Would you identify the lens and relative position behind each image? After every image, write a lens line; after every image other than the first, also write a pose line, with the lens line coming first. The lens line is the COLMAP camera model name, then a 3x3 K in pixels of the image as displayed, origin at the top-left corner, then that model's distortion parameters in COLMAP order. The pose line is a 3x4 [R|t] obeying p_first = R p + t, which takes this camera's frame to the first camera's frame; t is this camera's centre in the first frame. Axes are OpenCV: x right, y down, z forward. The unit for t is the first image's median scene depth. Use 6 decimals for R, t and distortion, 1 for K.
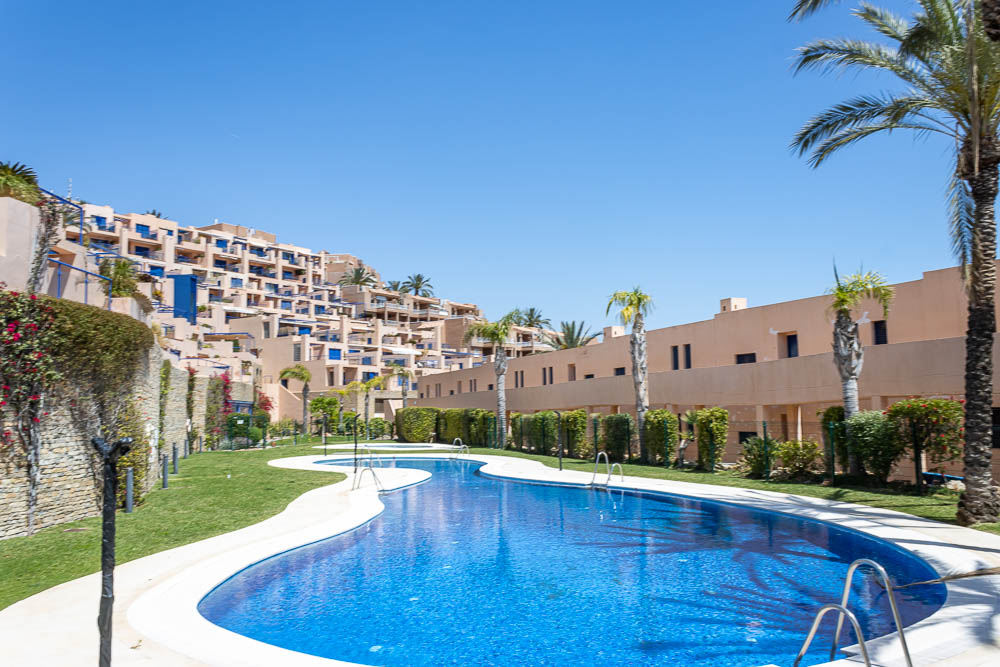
lens RADIAL K [[833.3, 0, 499.0], [0, 833.3, 335.9], [0, 0, 1]] dist [0.041360, -0.023772]
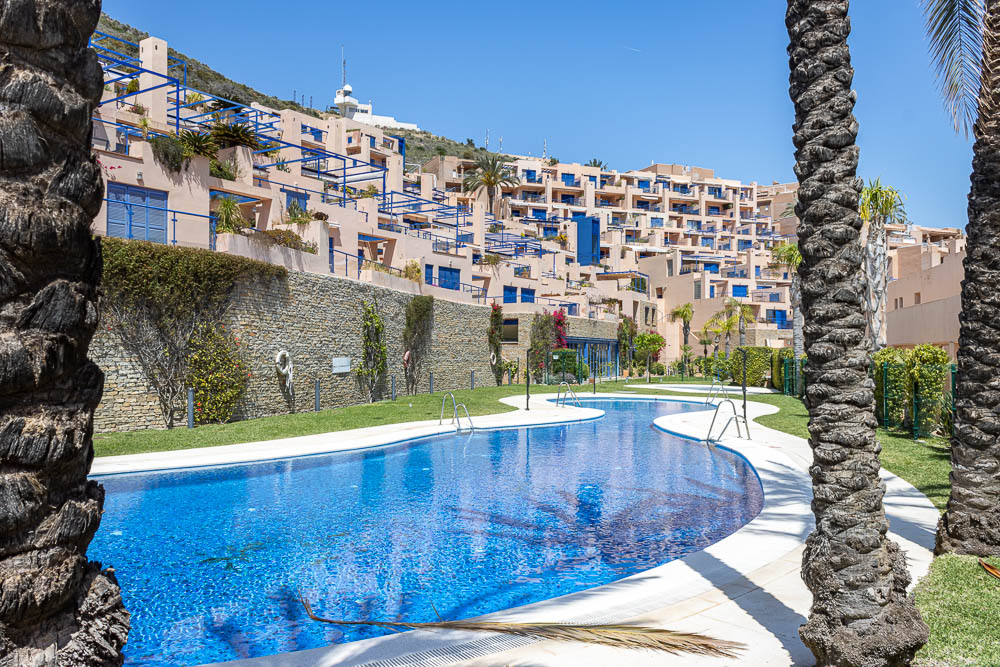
lens RADIAL K [[833.3, 0, 499.9], [0, 833.3, 329.6], [0, 0, 1]] dist [0.041360, -0.023772]
pose [[0.823343, 0.003055, -0.567536, 0.101366], [0.031745, 0.998172, 0.051427, 0.007530], [0.566656, -0.060359, 0.821741, 0.066791]]
